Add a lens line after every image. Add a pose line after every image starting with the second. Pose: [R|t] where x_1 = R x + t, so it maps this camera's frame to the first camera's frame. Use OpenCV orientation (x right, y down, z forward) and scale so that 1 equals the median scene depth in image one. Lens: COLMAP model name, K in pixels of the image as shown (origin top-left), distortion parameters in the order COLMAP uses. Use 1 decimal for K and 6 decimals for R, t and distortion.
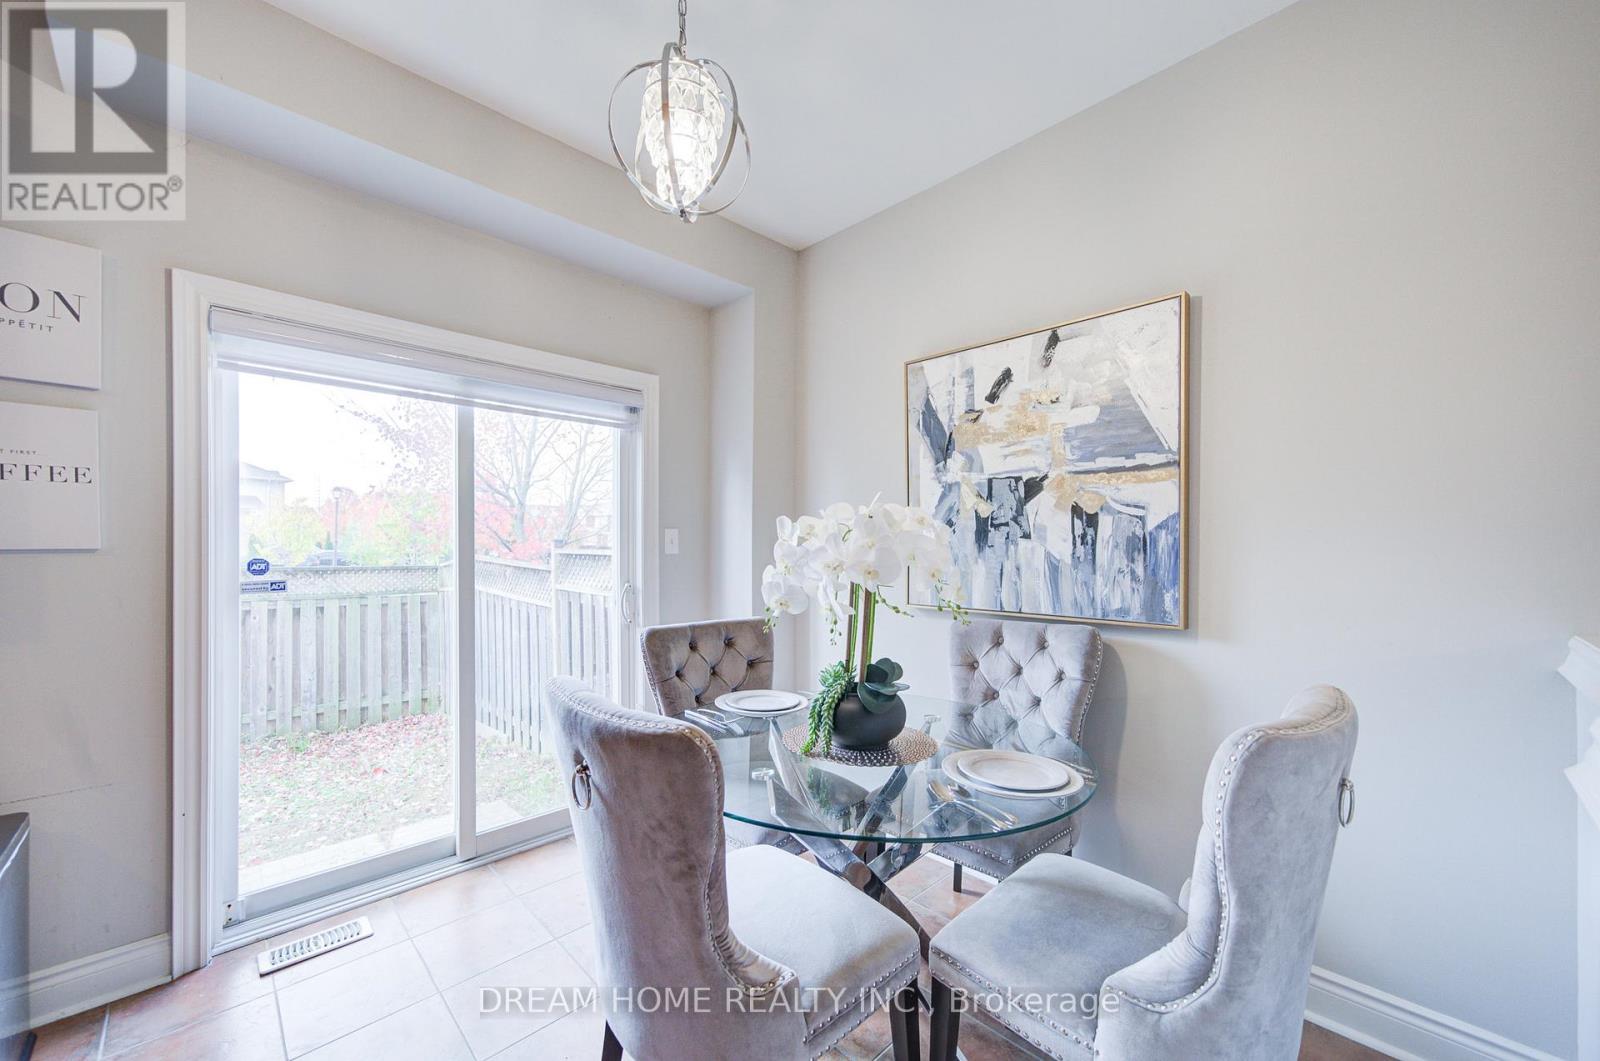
lens RADIAL K [[608.8, 0, 799.2], [0, 608.8, 542.4], [0, 0, 1]] dist [0.003132, 0.000586]
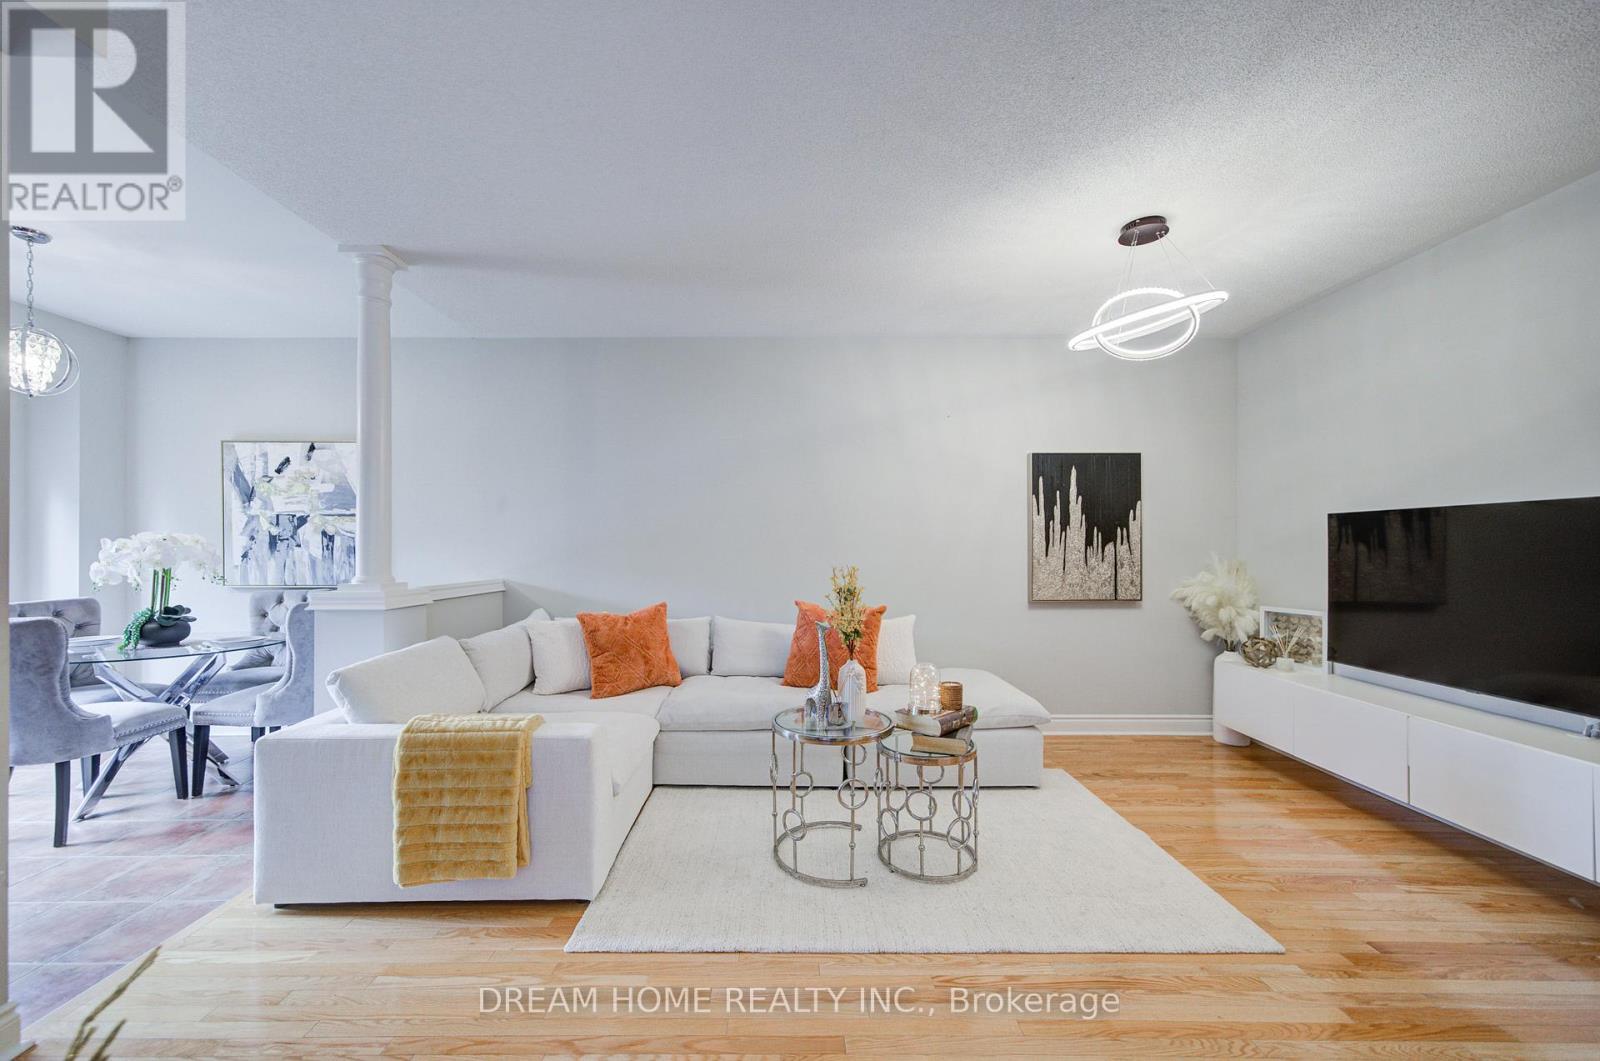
lens RADIAL K [[608.8, 0, 792.8], [0, 608.8, 546.7], [0, 0, 1]] dist [0.003132, 0.000586]
pose [[0.701668, -0.003121, 0.712498, 0.092874], [-0.003583, 0.999962, 0.007909, -0.027848], [-0.712495, -0.008102, 0.701630, -1.486370]]
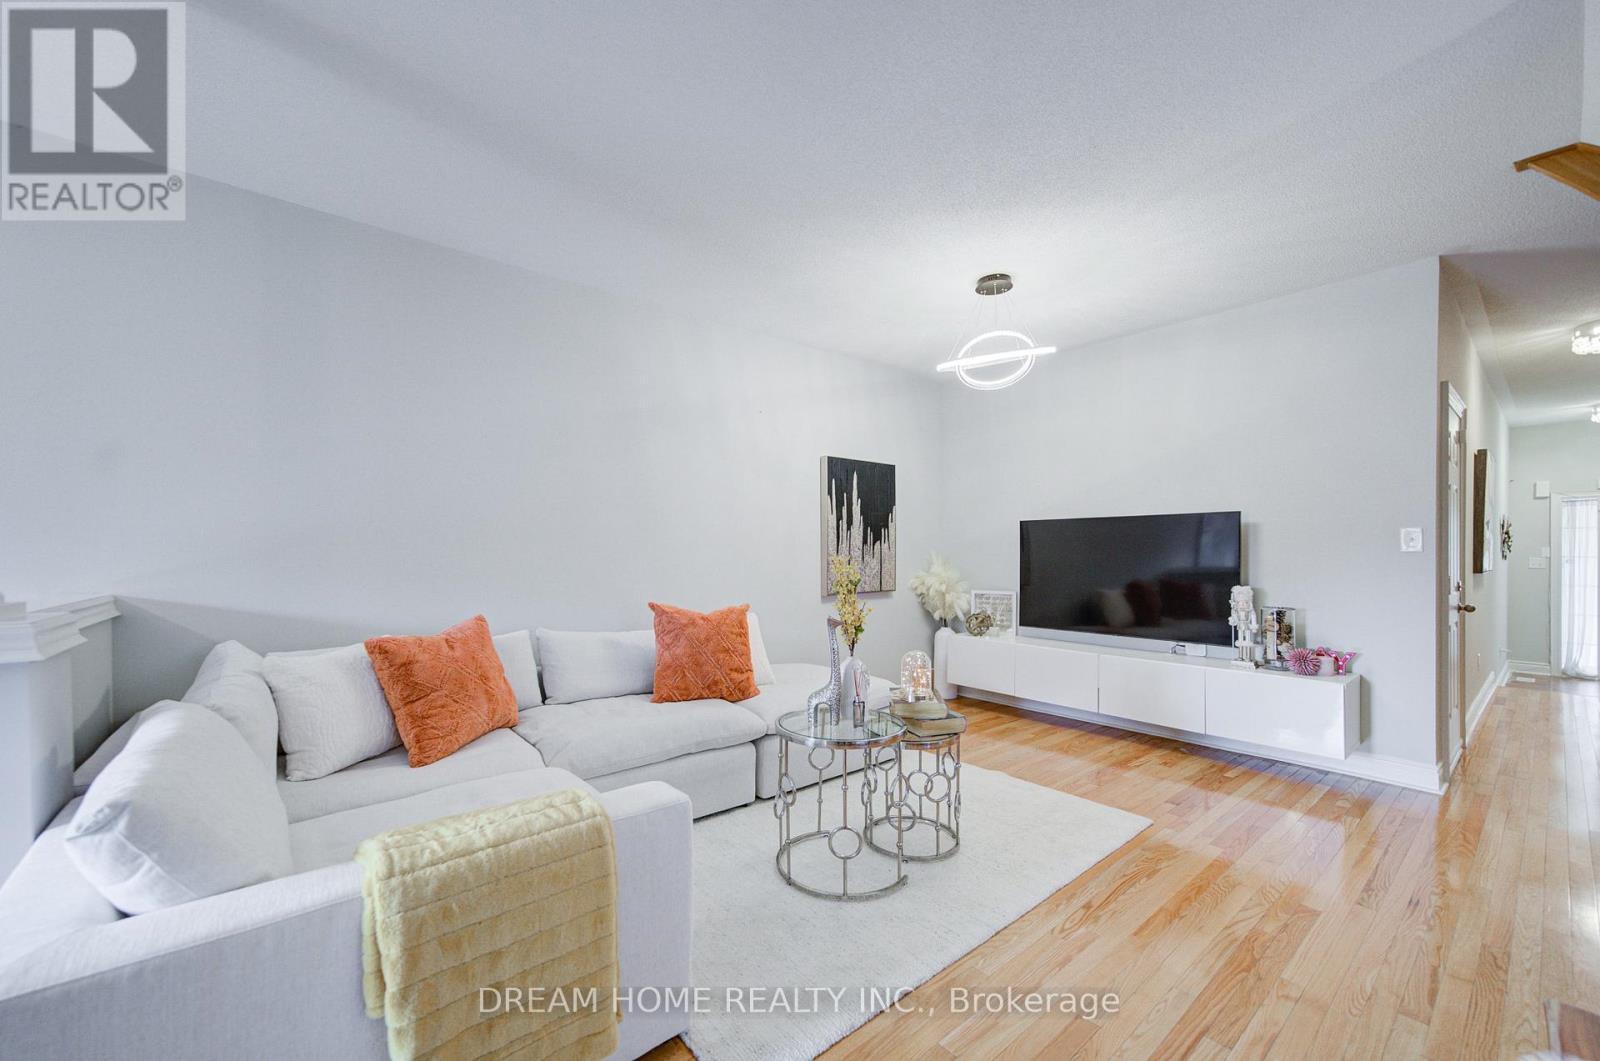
lens RADIAL K [[608.8, 0, 832.3], [0, 608.8, 554.4], [0, 0, 1]] dist [0.003132, 0.000586]
pose [[0.082659, -0.008439, 0.996542, -0.106608], [-0.015021, 0.999840, 0.009713, 0.006404], [-0.996465, -0.015772, 0.082519, -0.764106]]
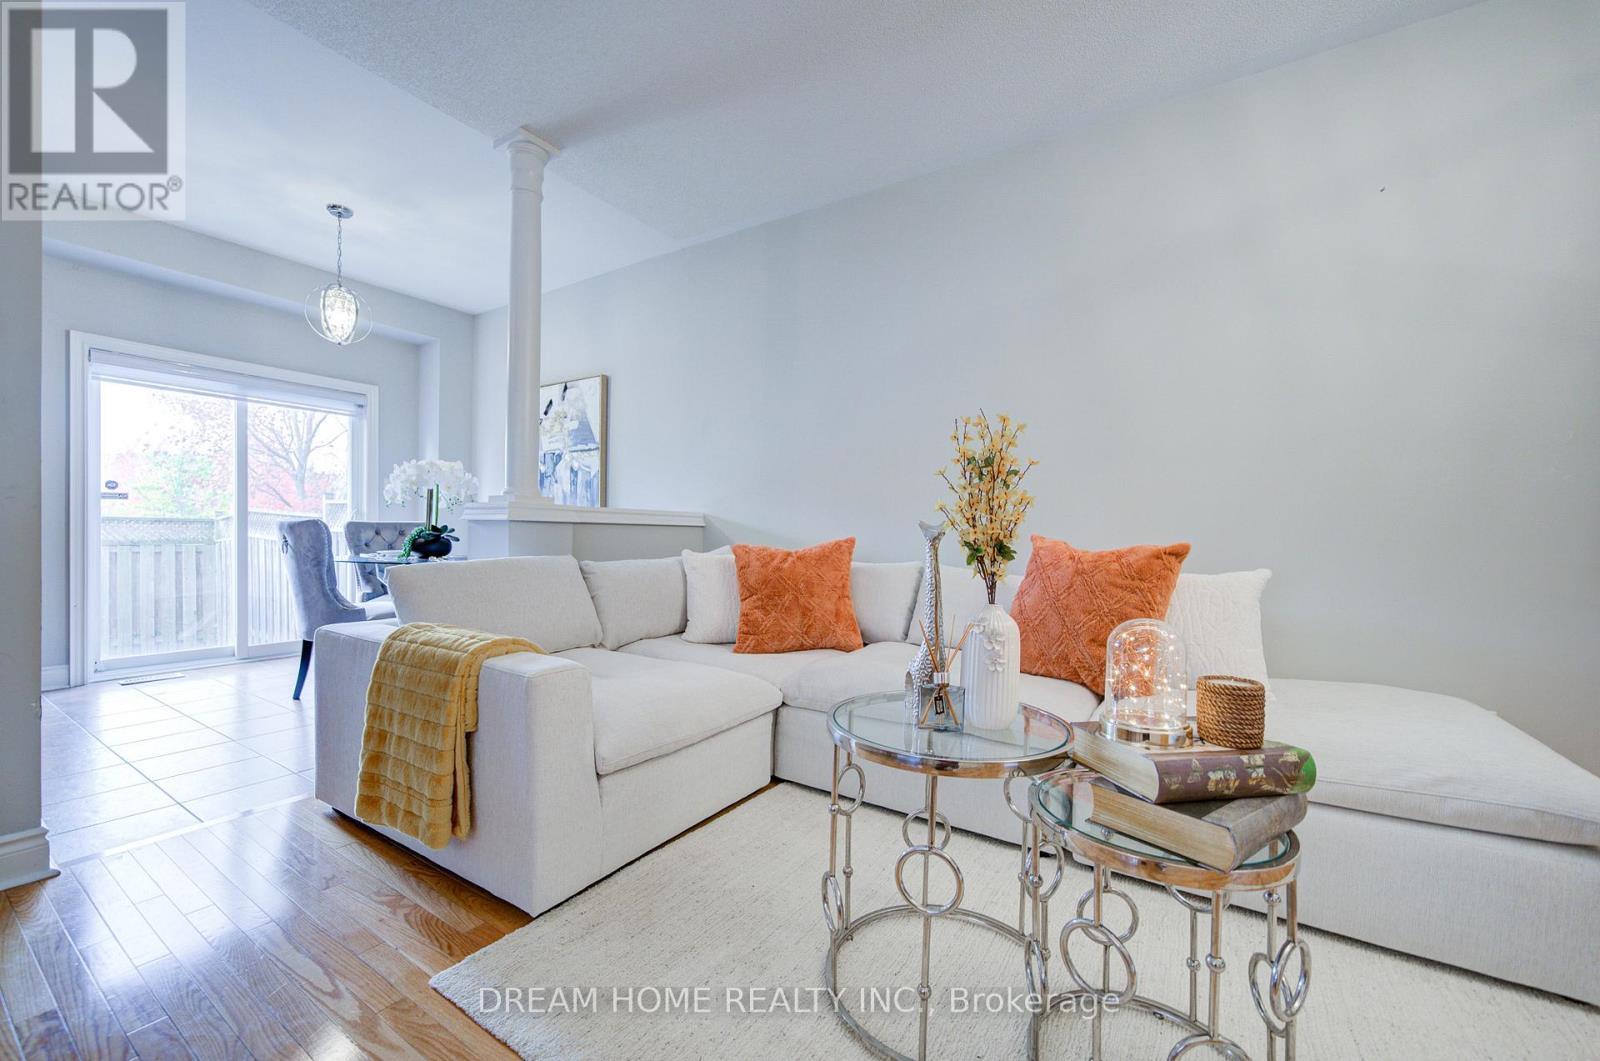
lens RADIAL K [[640.3, 0, 793.8], [0, 640.3, 535.6], [0, 0, 1]] dist [0.002352, 0.002222]
pose [[0.978668, 0.011677, 0.205117, 0.717497], [-0.014725, 0.999803, 0.013339, 0.131860], [-0.204920, -0.016074, 0.978647, -1.294202]]
